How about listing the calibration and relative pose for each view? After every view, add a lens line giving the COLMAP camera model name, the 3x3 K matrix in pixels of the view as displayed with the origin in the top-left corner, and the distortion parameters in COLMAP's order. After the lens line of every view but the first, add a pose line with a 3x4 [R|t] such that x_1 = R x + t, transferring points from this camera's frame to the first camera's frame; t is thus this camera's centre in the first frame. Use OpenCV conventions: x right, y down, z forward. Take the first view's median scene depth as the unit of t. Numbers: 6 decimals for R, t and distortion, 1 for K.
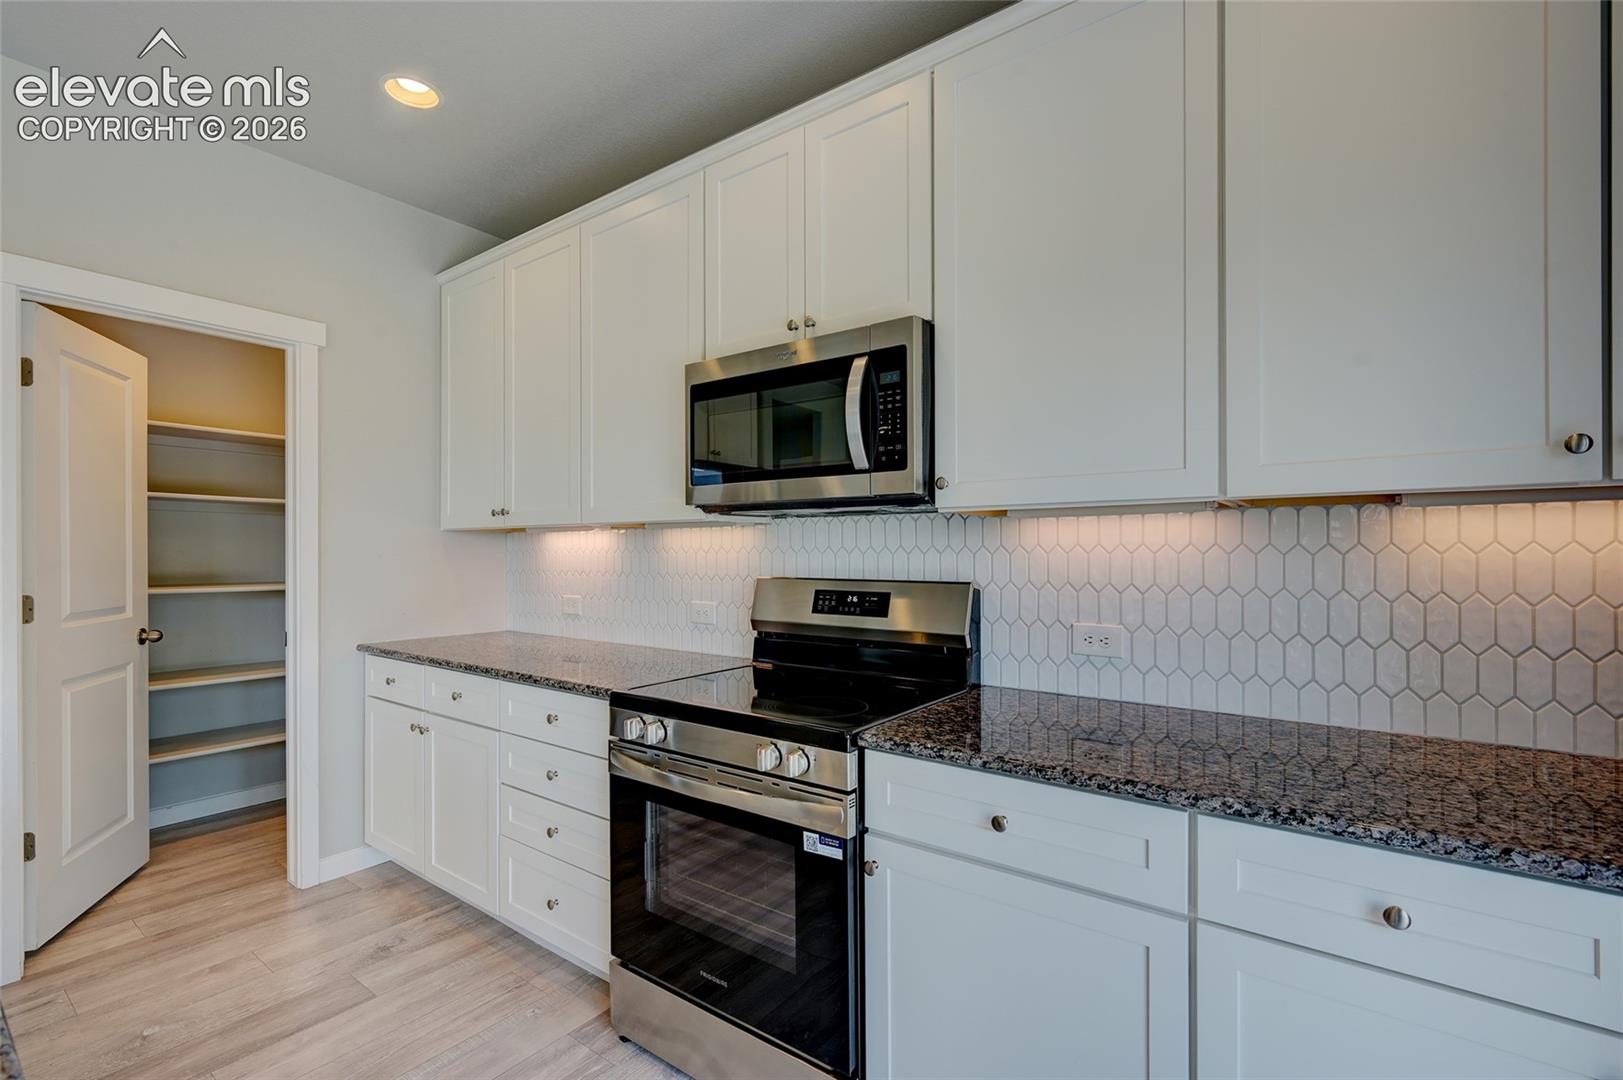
lens RADIAL K [[722.5, 0, 810.8], [0, 722.5, 551.6], [0, 0, 1]] dist [0.001839, 0.000334]
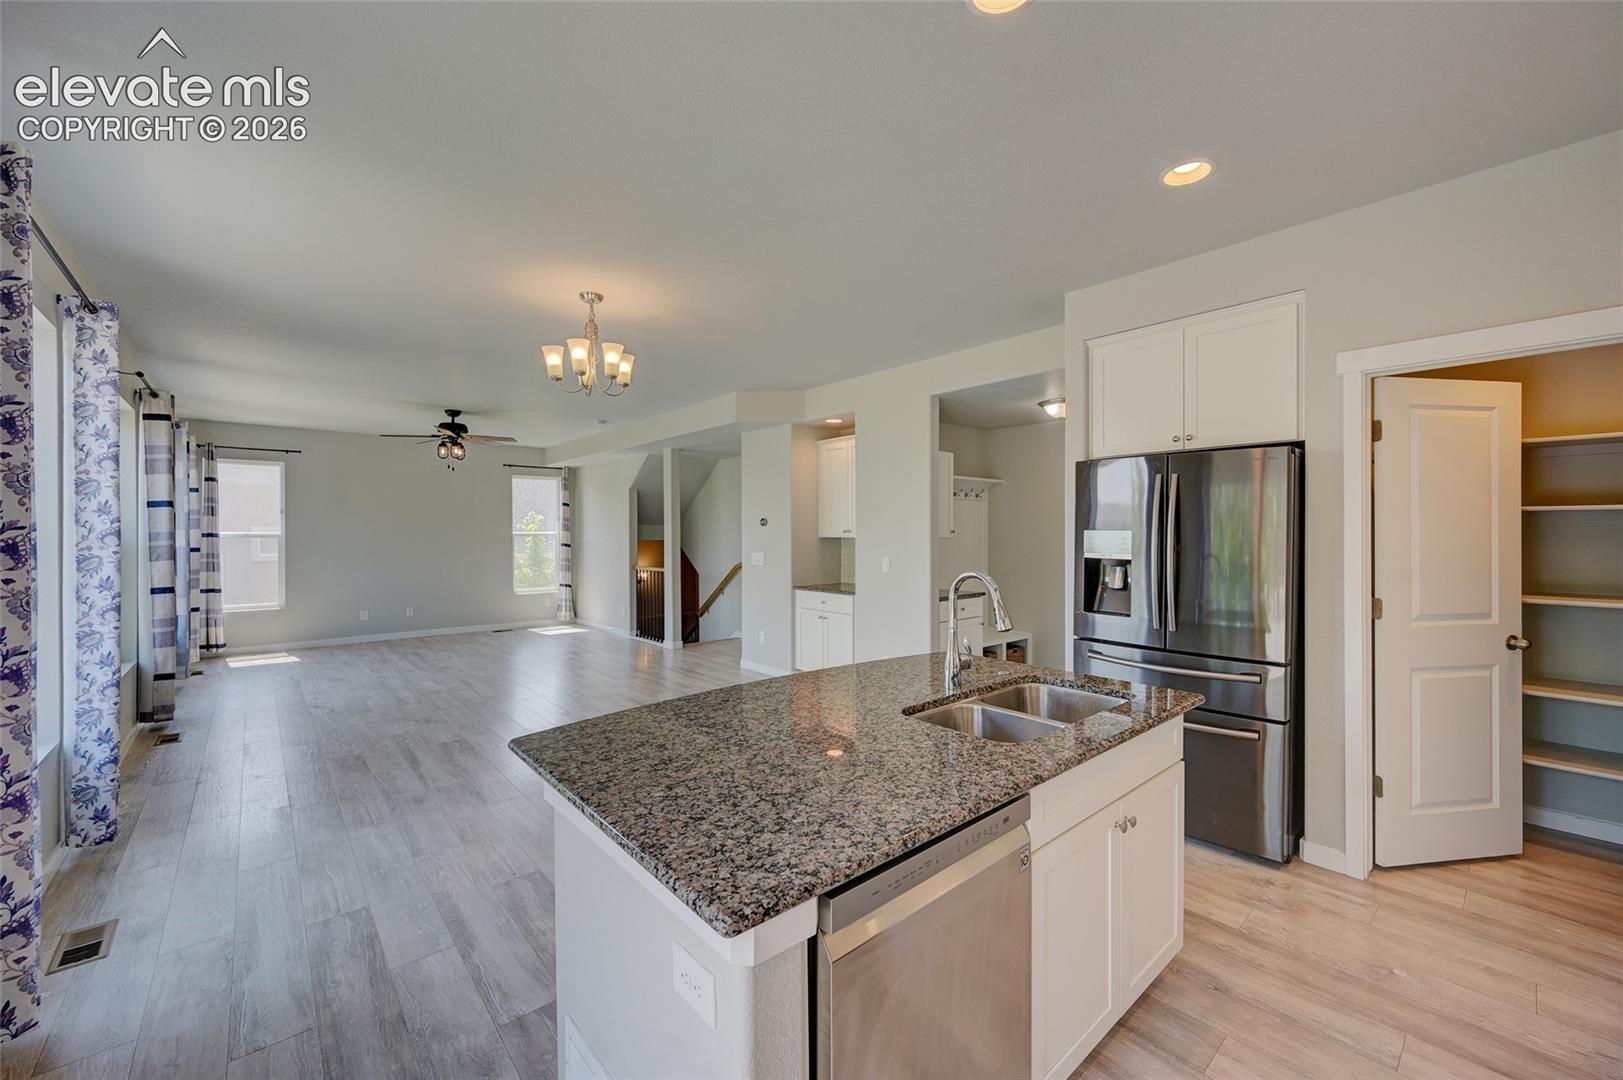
lens RADIAL K [[640.5, 0, 805.8], [0, 640.5, 533.0], [0, 0, 1]] dist [-0.002181, 0.000042]
pose [[-0.220095, 0.005877, -0.975461, 0.255994], [0.010126, 0.999942, 0.003740, -0.064974], [0.975426, -0.009054, -0.220142, 0.201512]]
